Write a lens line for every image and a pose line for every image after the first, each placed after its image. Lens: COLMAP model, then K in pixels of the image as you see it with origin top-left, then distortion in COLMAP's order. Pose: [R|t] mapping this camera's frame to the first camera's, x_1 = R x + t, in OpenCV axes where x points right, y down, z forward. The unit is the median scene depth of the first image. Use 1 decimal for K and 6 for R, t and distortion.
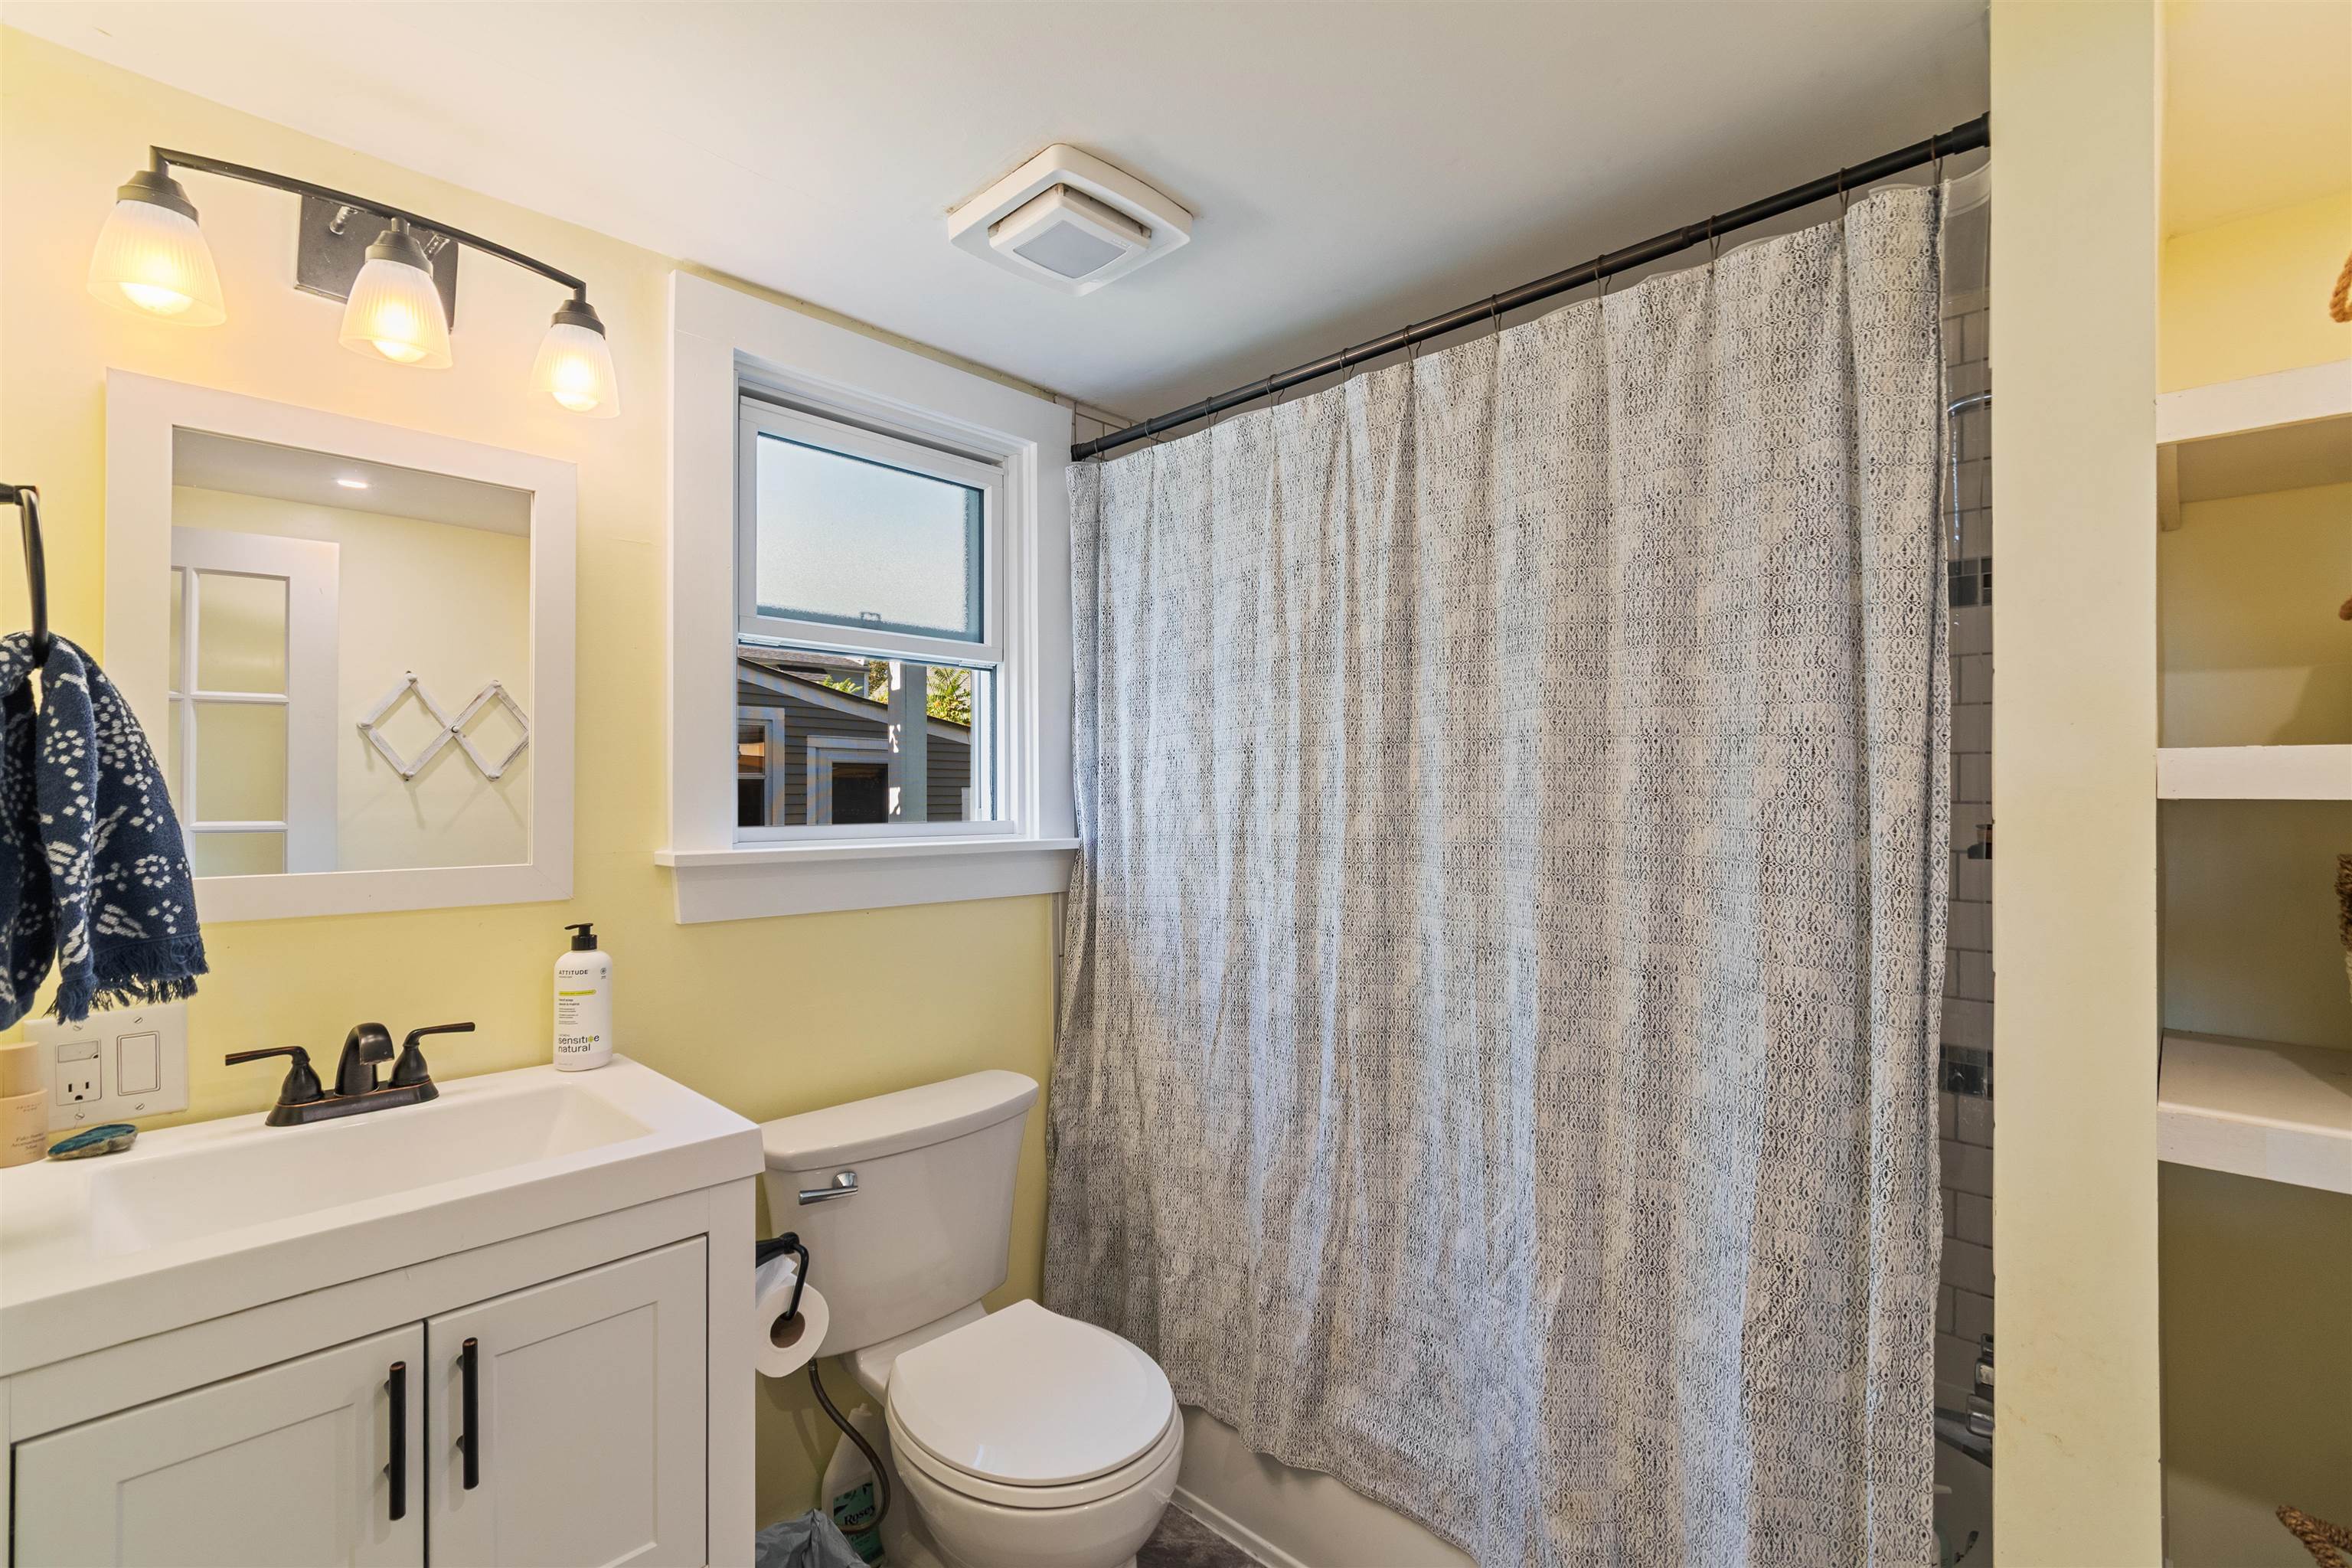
lens RADIAL K [[1088.3, 0, 1170.1], [0, 1088.3, 791.7], [0, 0, 1]] dist [0.004907, 0.000317]
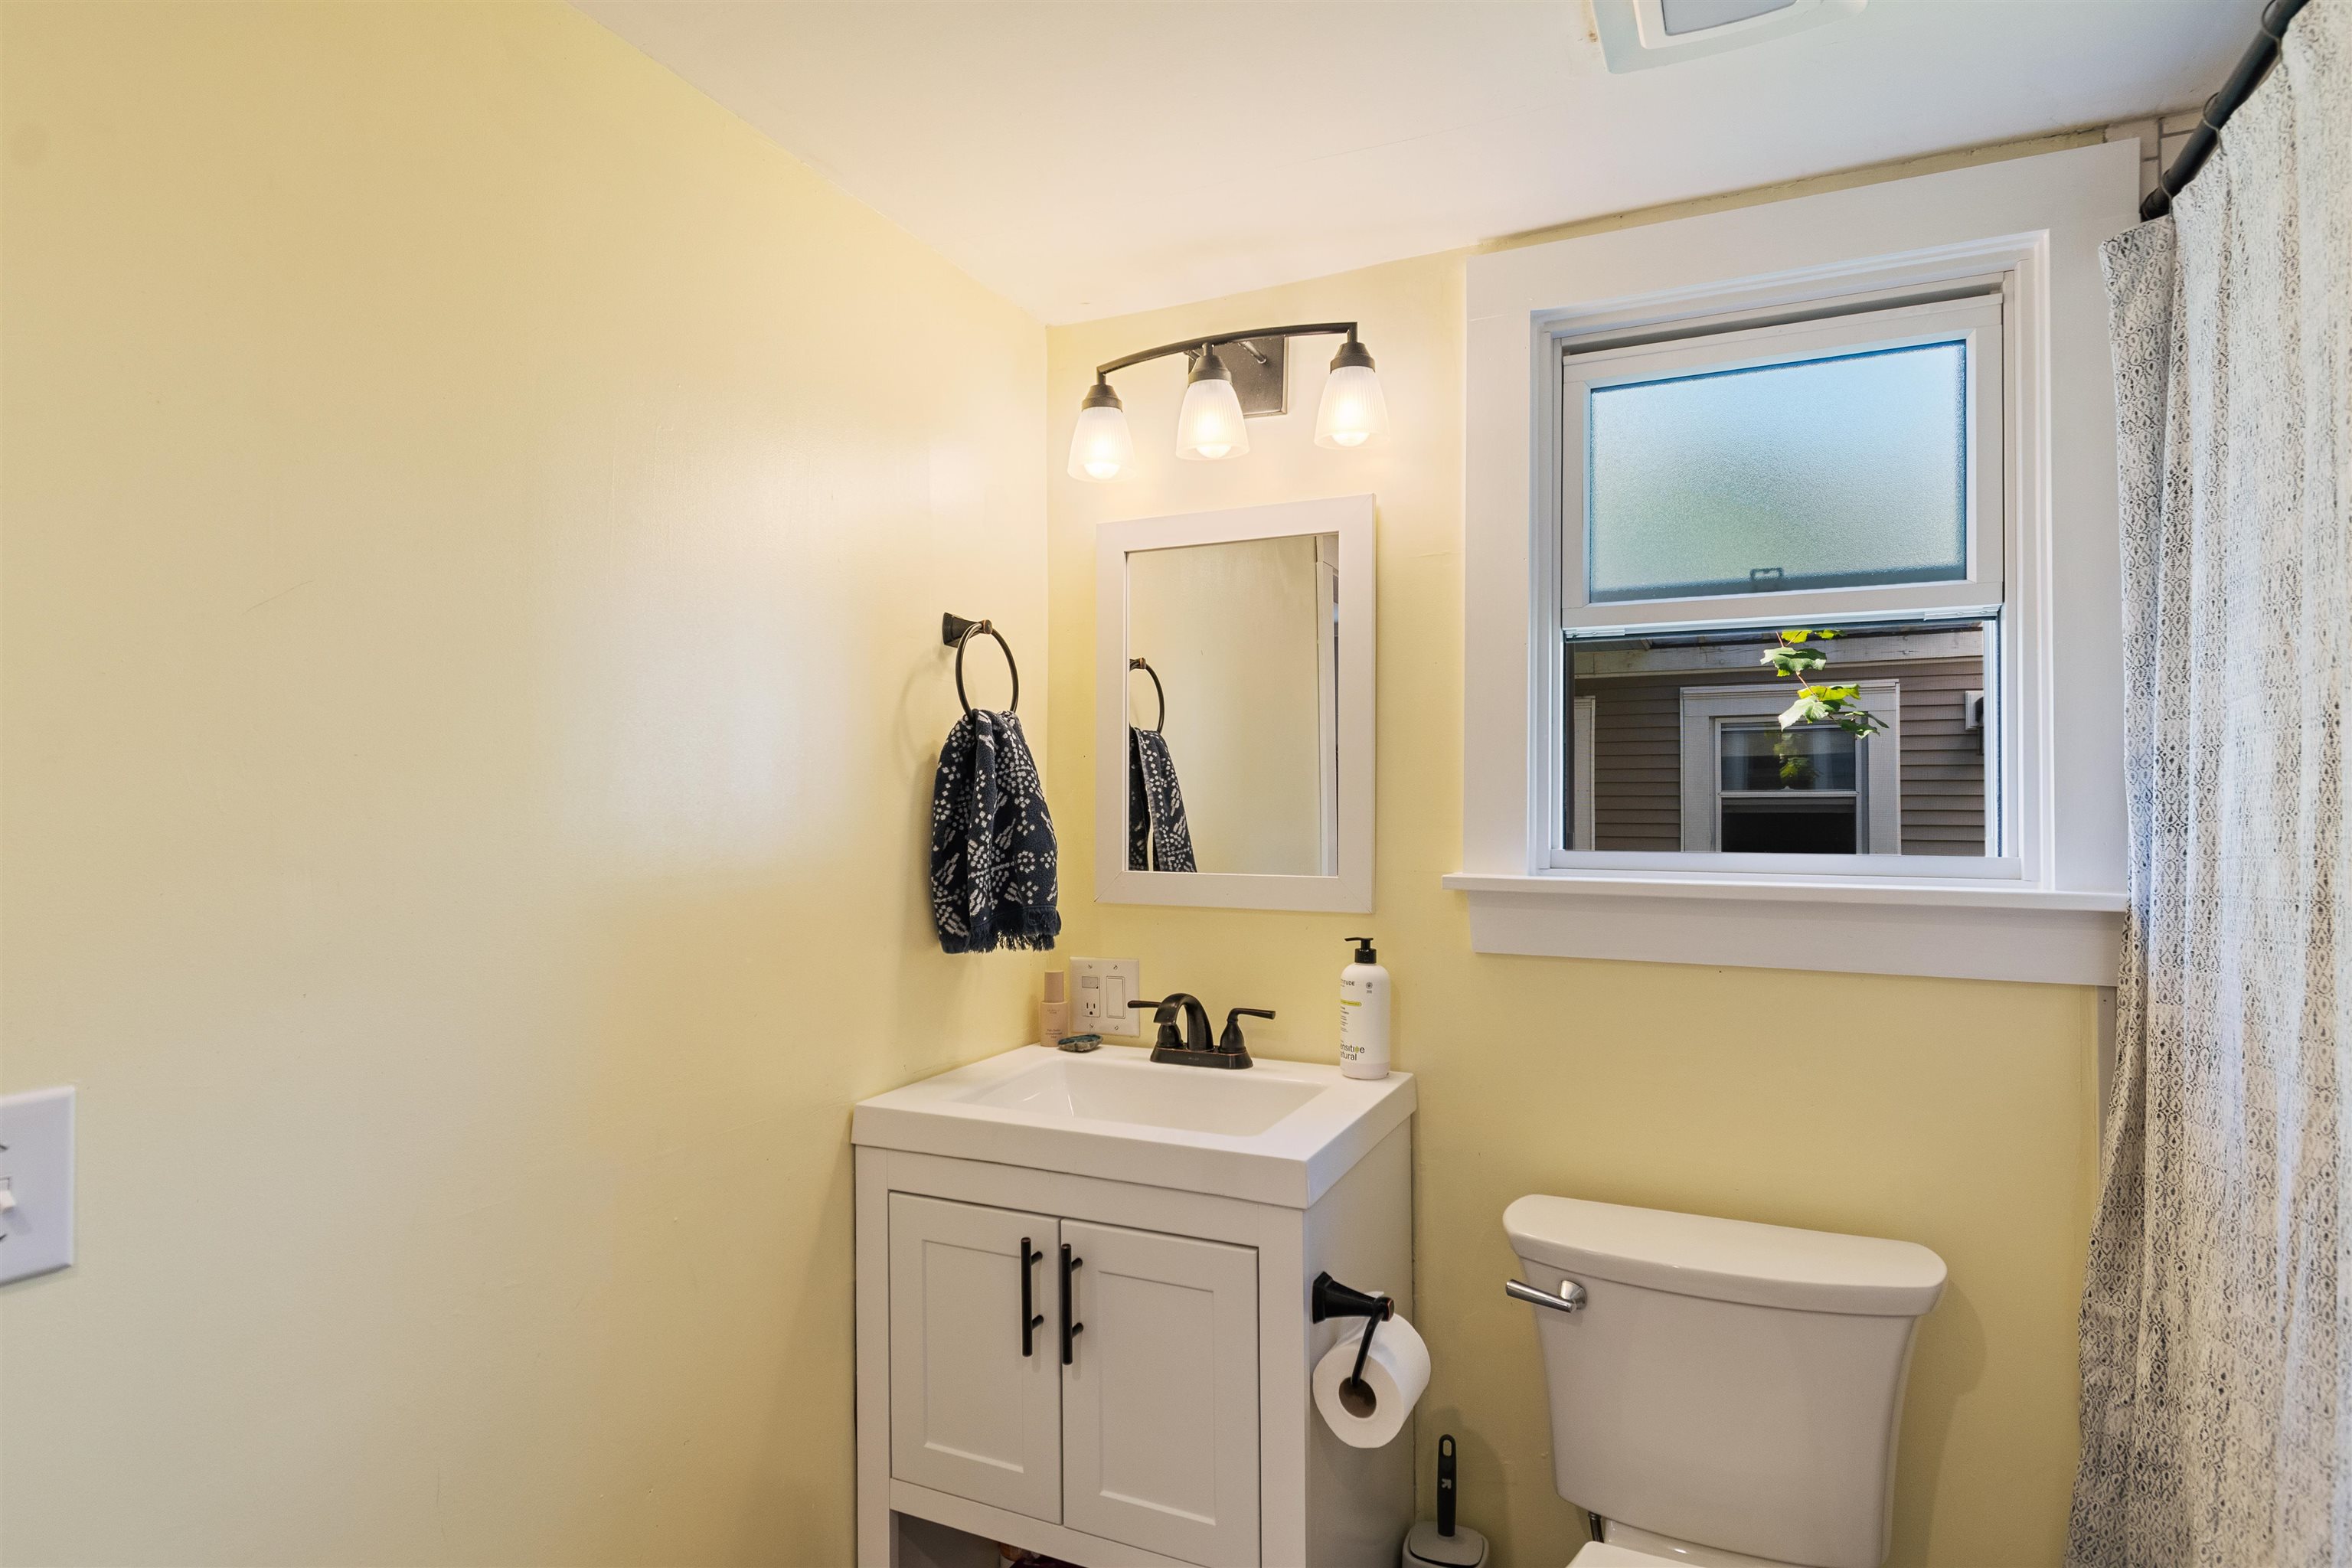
lens RADIAL K [[1209.4, 0, 1161.5], [0, 1209.4, 794.0], [0, 0, 1]] dist [-0.002275, -0.000646]
pose [[0.308490, -0.011855, -0.951154, 0.477878], [-0.002056, 0.999912, -0.013130, 0.000689], [0.951225, 0.006006, 0.308438, 0.446960]]
